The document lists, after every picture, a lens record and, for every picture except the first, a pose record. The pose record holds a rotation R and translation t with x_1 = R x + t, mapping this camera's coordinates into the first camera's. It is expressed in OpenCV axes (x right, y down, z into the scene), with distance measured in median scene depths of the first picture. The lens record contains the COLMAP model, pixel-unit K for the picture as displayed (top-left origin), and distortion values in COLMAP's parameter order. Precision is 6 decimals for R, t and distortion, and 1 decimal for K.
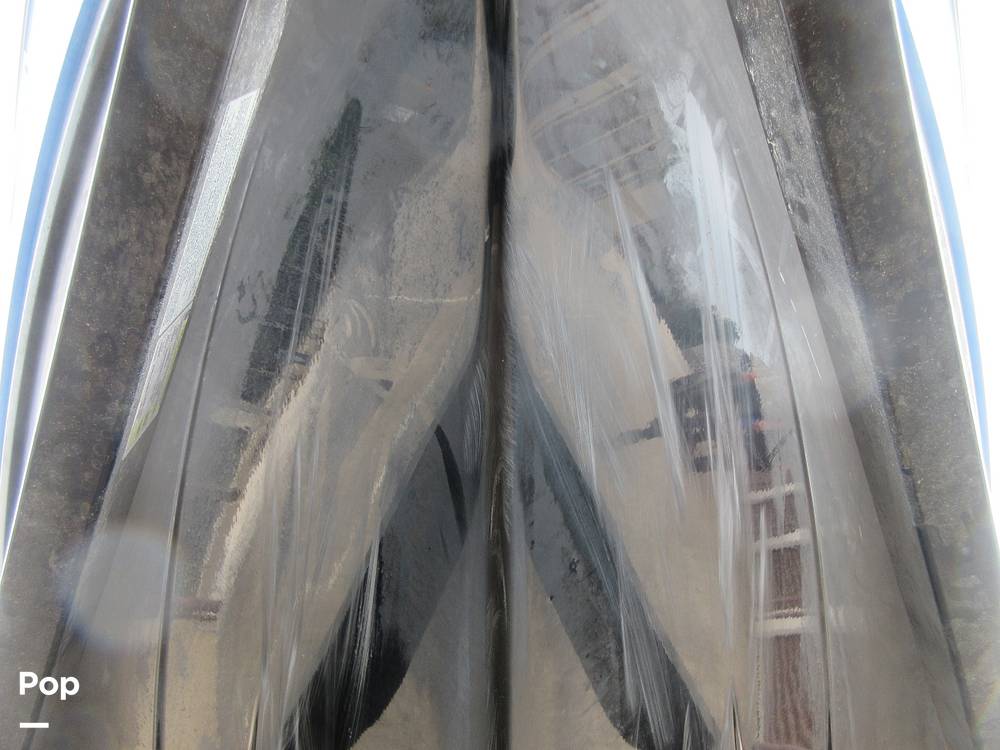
lens RADIAL K [[742.8, 0, 504.5], [0, 742.8, 376.6], [0, 0, 1]] dist [-0.000447, 0.006175]
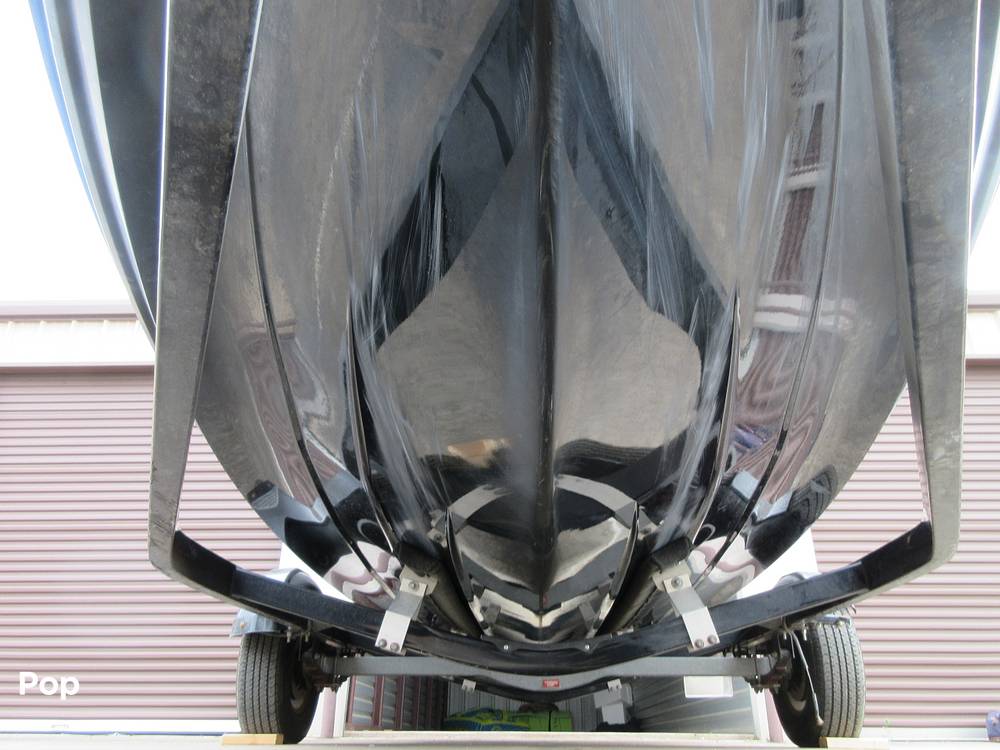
lens RADIAL K [[745.7, 0, 505.1], [0, 745.7, 380.5], [0, 0, 1]] dist [0.005523, 0.007723]
pose [[0.998841, -0.015752, -0.045472, -0.025235], [0.038954, 0.819482, 0.571780, -0.233317], [0.028257, -0.572889, 0.819146, -0.139215]]
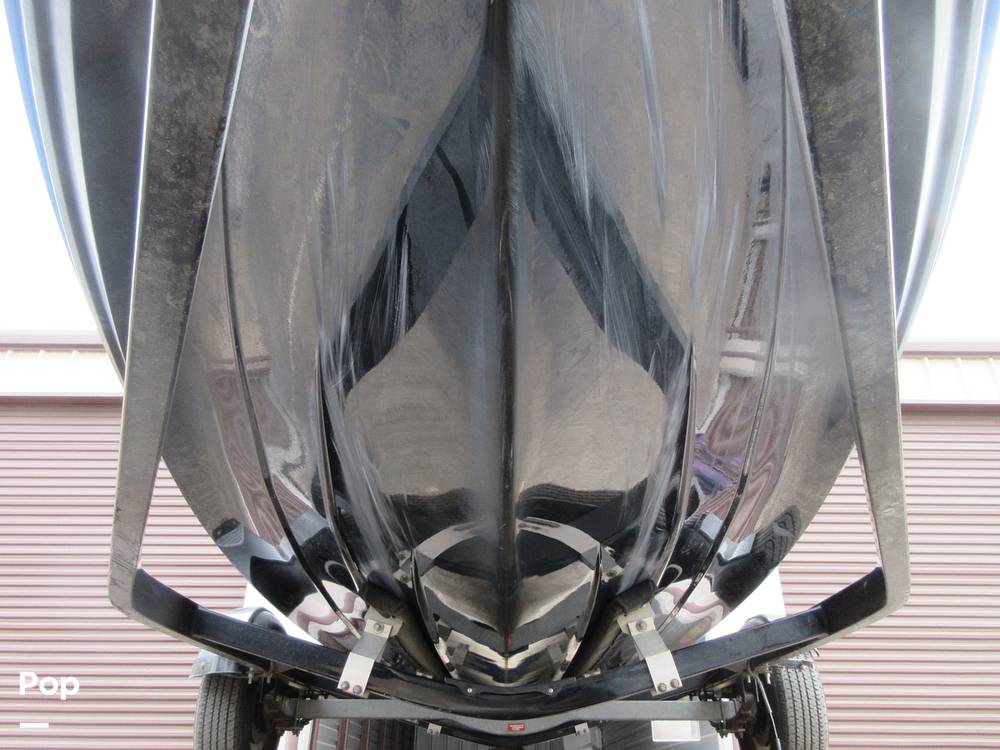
lens RADIAL K [[745.7, 0, 505.1], [0, 745.7, 380.5], [0, 0, 1]] dist [0.005523, 0.007723]
pose [[0.999934, -0.000435, -0.011458, 0.005291], [0.006466, 0.846616, 0.532165, -0.286827], [0.009470, -0.532204, 0.846563, -0.169238]]
